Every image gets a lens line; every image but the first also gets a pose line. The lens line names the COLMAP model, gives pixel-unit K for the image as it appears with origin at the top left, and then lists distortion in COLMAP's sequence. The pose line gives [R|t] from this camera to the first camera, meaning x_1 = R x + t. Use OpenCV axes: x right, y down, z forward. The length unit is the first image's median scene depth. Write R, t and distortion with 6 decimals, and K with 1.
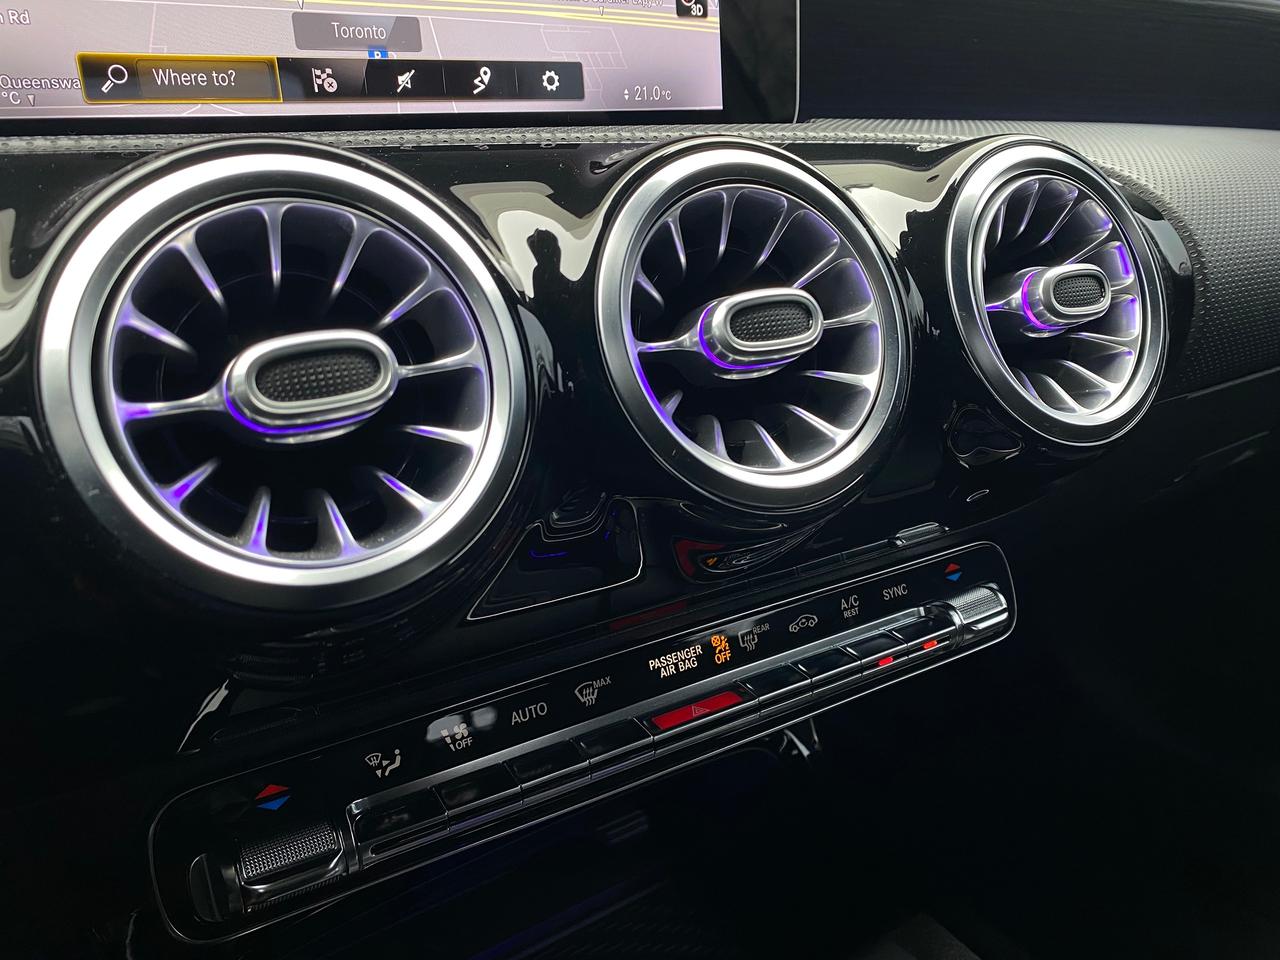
lens RADIAL K [[994.1, 0, 639.0], [0, 994.1, 474.7], [0, 0, 1]] dist [0.013222, -0.003919]
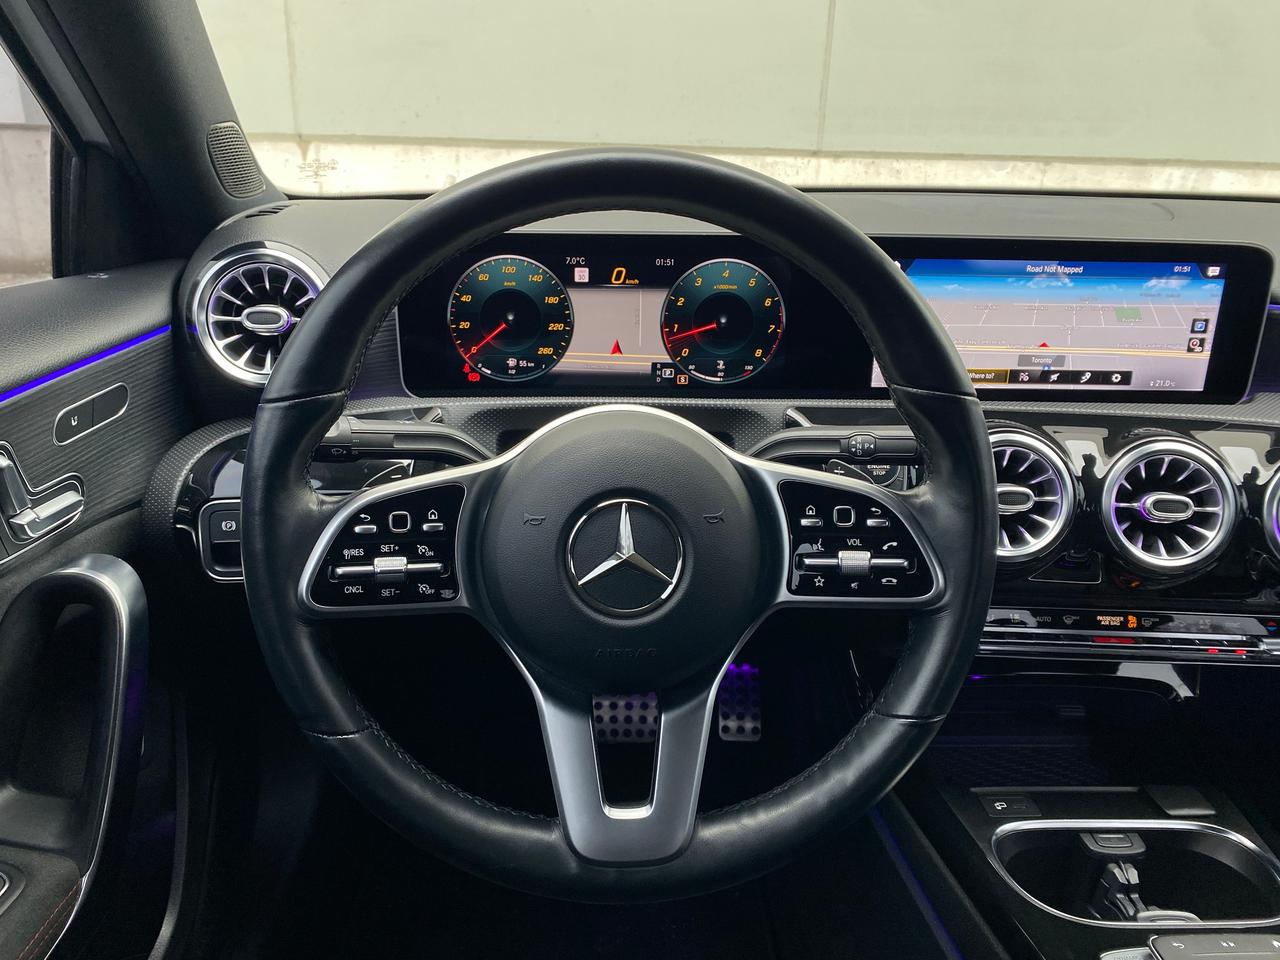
lens RADIAL K [[934.4, 0, 635.0], [0, 934.4, 479.5], [0, 0, 1]] dist [0.022113, -0.043726]
pose [[0.830585, 0.231640, -0.506429, 0.180759], [-0.213146, 0.972373, 0.095184, -0.141810], [0.514487, 0.028886, 0.857012, -1.874000]]
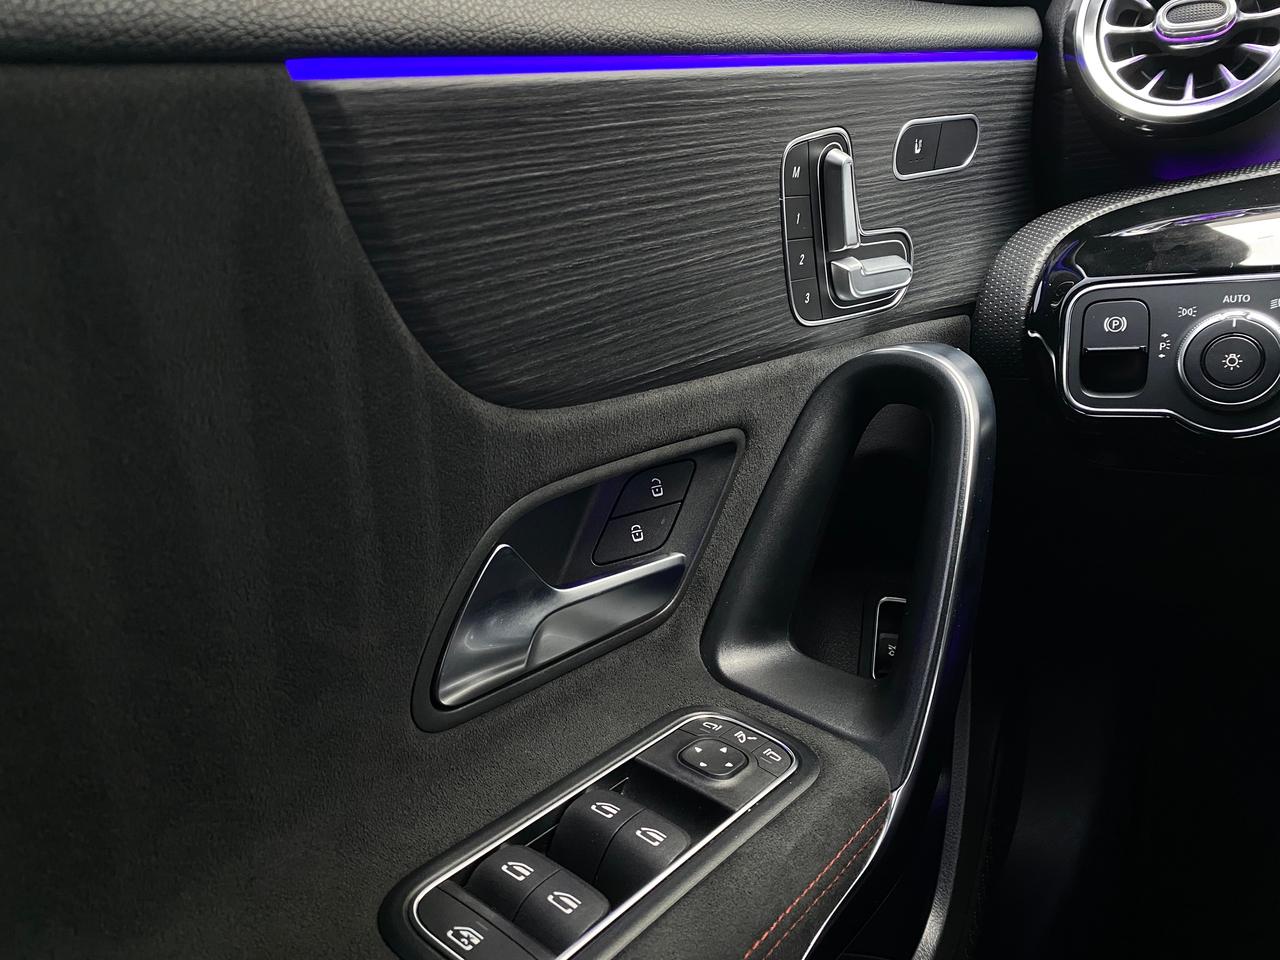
lens RADIAL K [[979.9, 0, 631.5], [0, 979.9, 473.9], [0, 0, 1]] dist [0.020082, -0.002434]
pose [[0.312015, 0.242343, -0.918649, -0.642650], [-0.218299, 0.959338, 0.178933, 0.570036], [0.924658, 0.144710, 0.352231, -1.573668]]
